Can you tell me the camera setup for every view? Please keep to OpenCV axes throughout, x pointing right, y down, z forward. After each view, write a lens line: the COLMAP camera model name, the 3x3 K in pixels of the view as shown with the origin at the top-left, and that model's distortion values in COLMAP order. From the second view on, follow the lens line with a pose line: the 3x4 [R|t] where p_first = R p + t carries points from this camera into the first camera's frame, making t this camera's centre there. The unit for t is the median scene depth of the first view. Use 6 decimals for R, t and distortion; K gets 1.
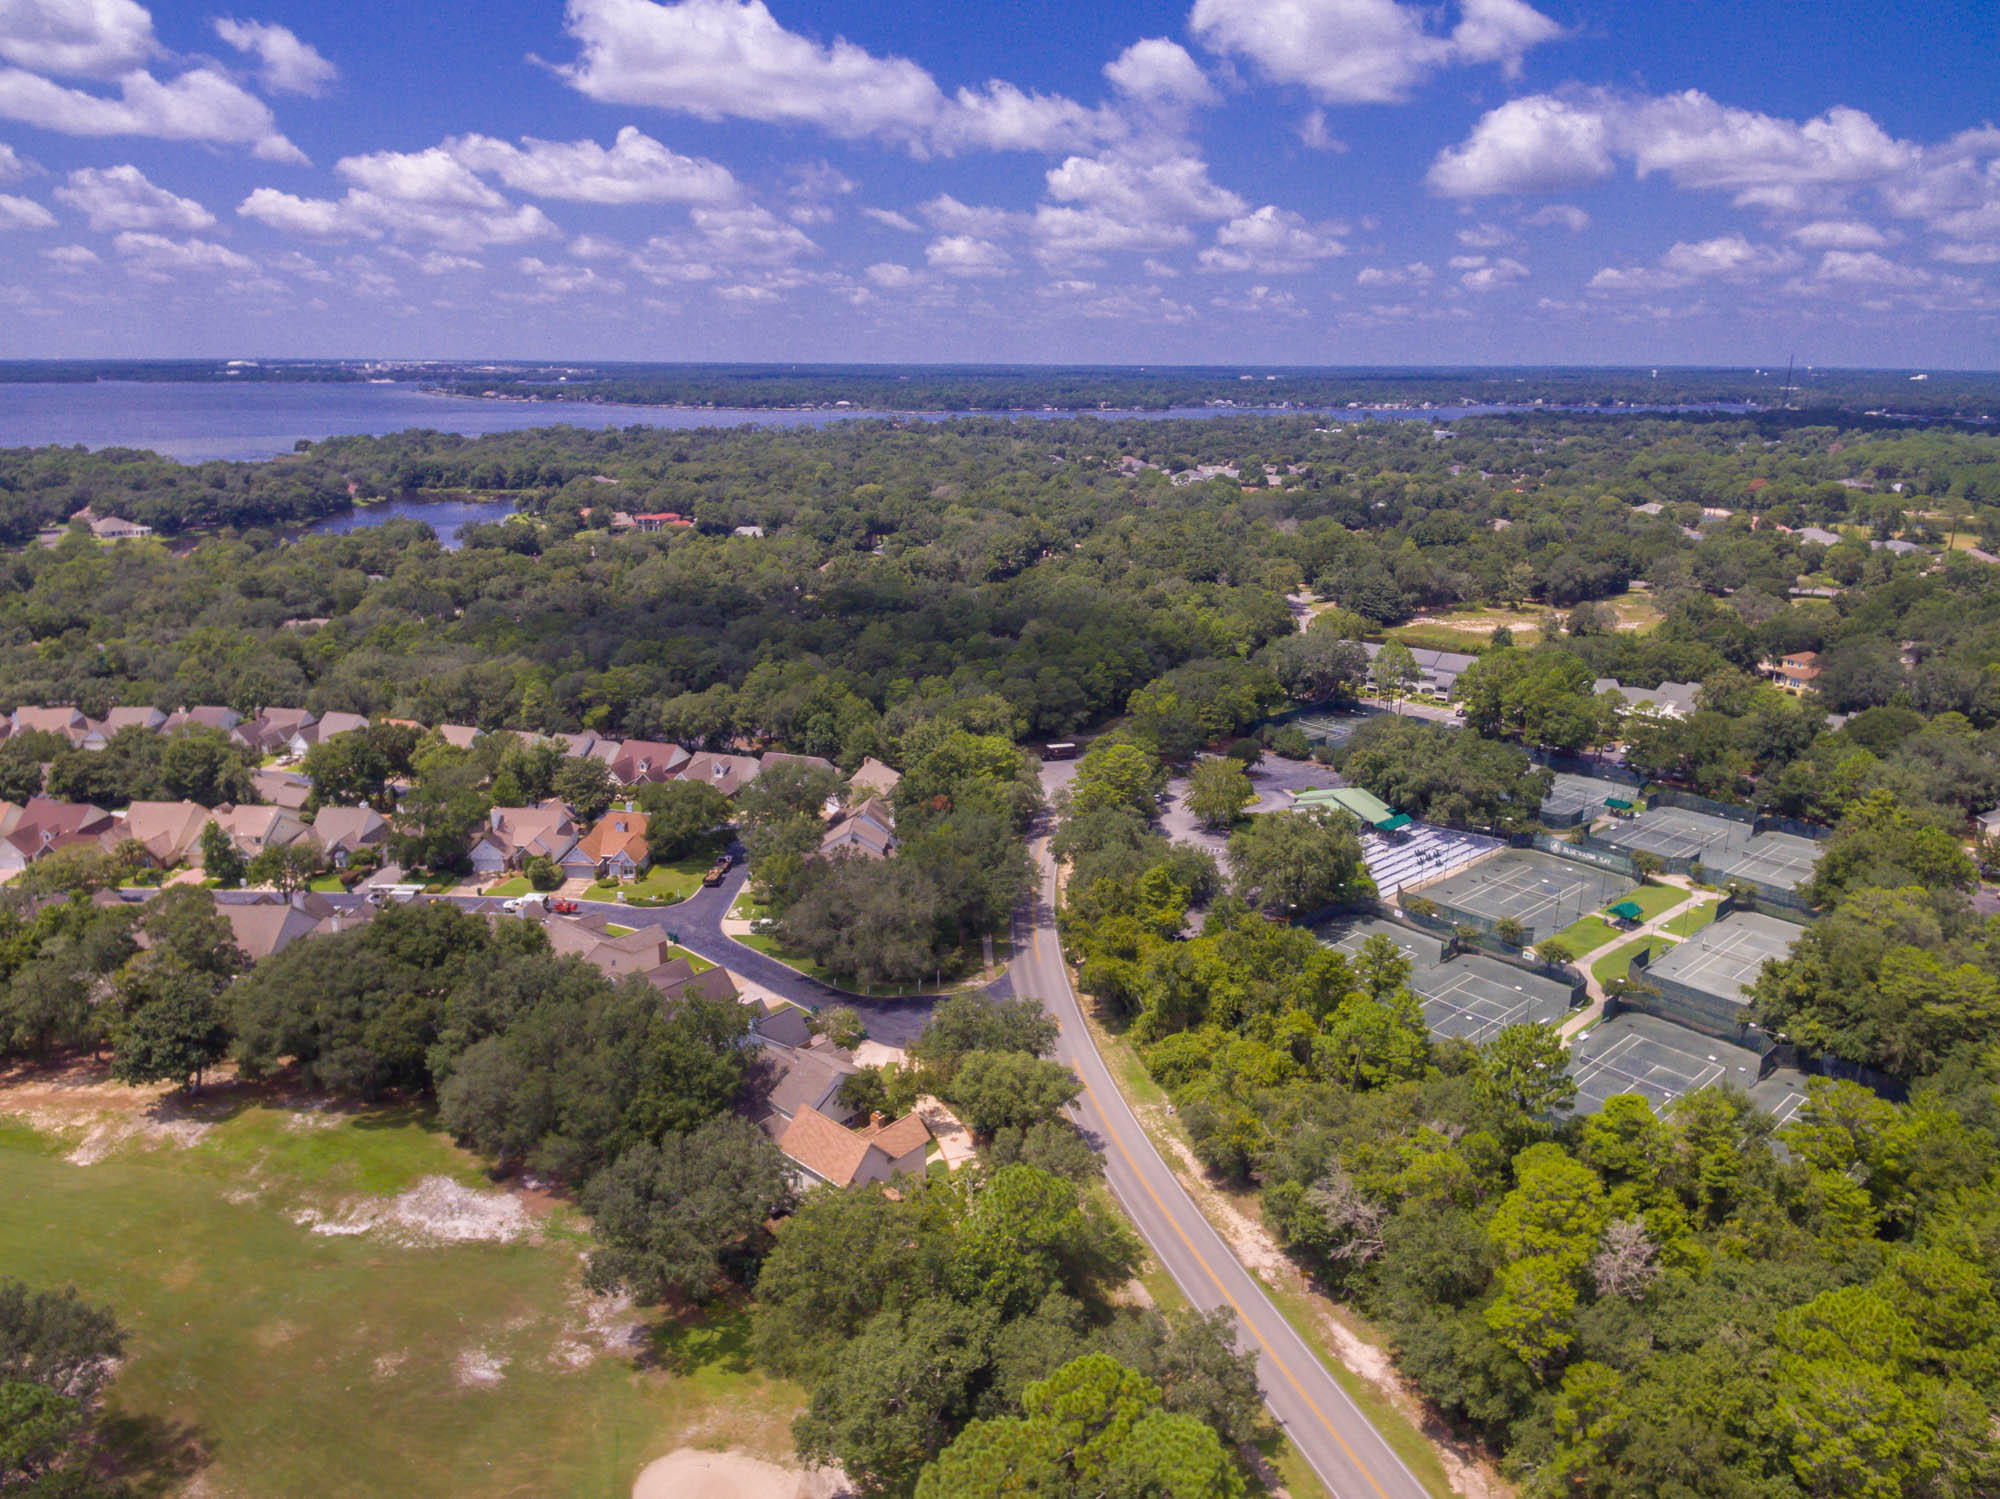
lens RADIAL K [[1308.5, 0, 992.5], [0, 1308.5, 743.9], [0, 0, 1]] dist [0.041215, -0.053394]
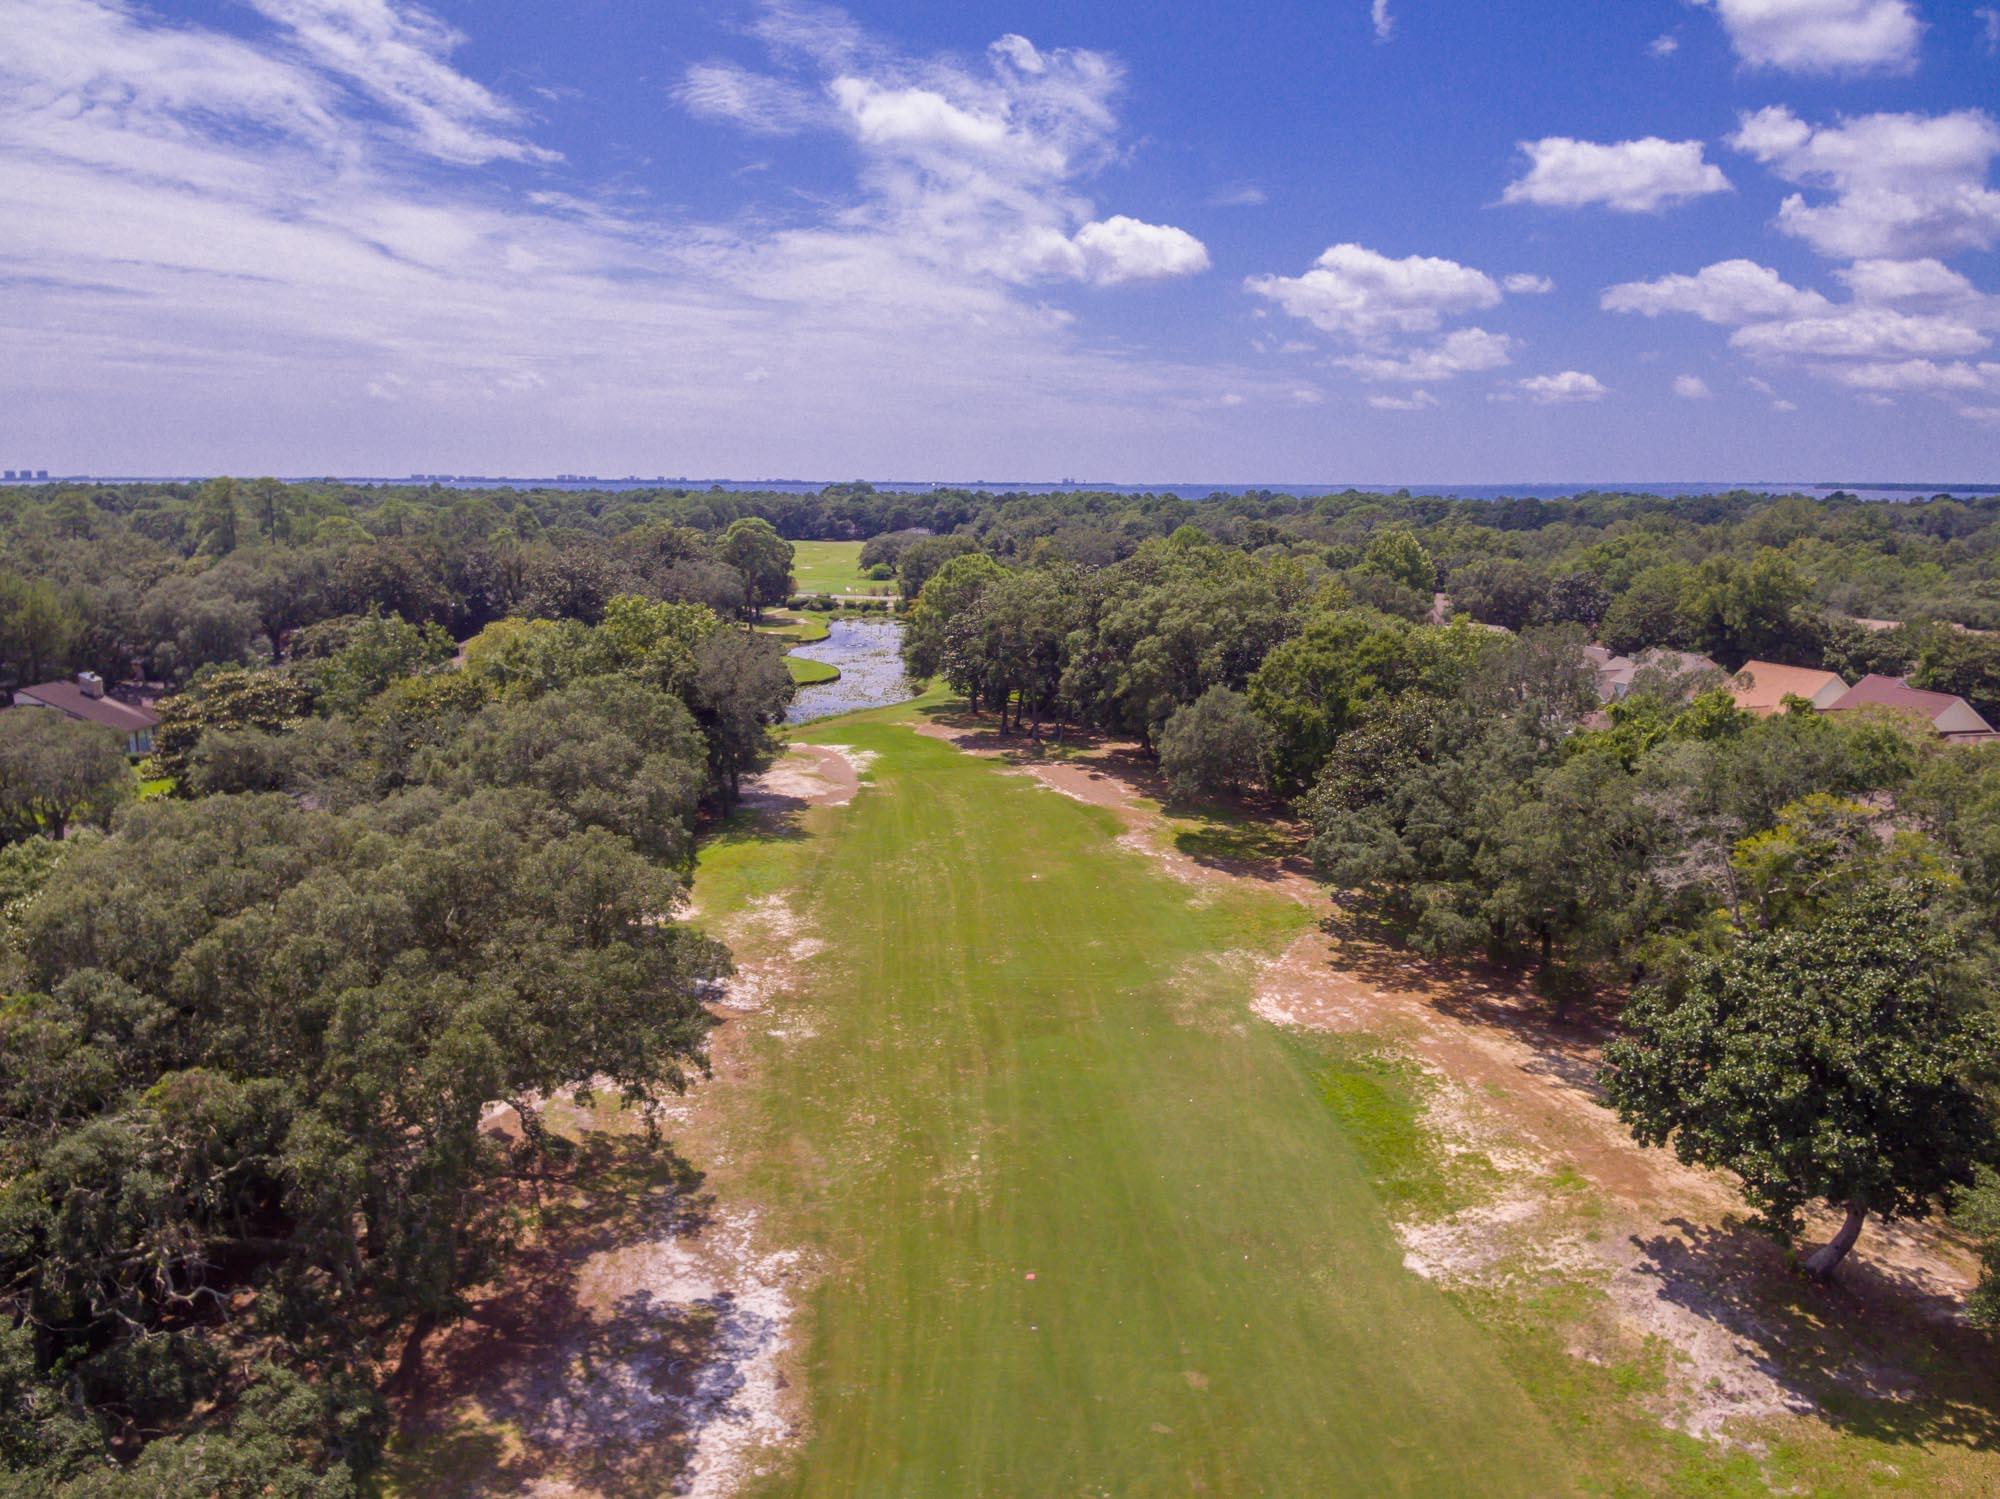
lens RADIAL K [[1308.5, 0, 992.5], [0, 1308.5, 743.9], [0, 0, 1]] dist [0.041215, -0.053394]
pose [[0.241547, 0.182950, -0.952987, -0.282558], [-0.276478, 0.954338, 0.113132, 0.123036], [0.930169, 0.236153, 0.281099, 0.521032]]
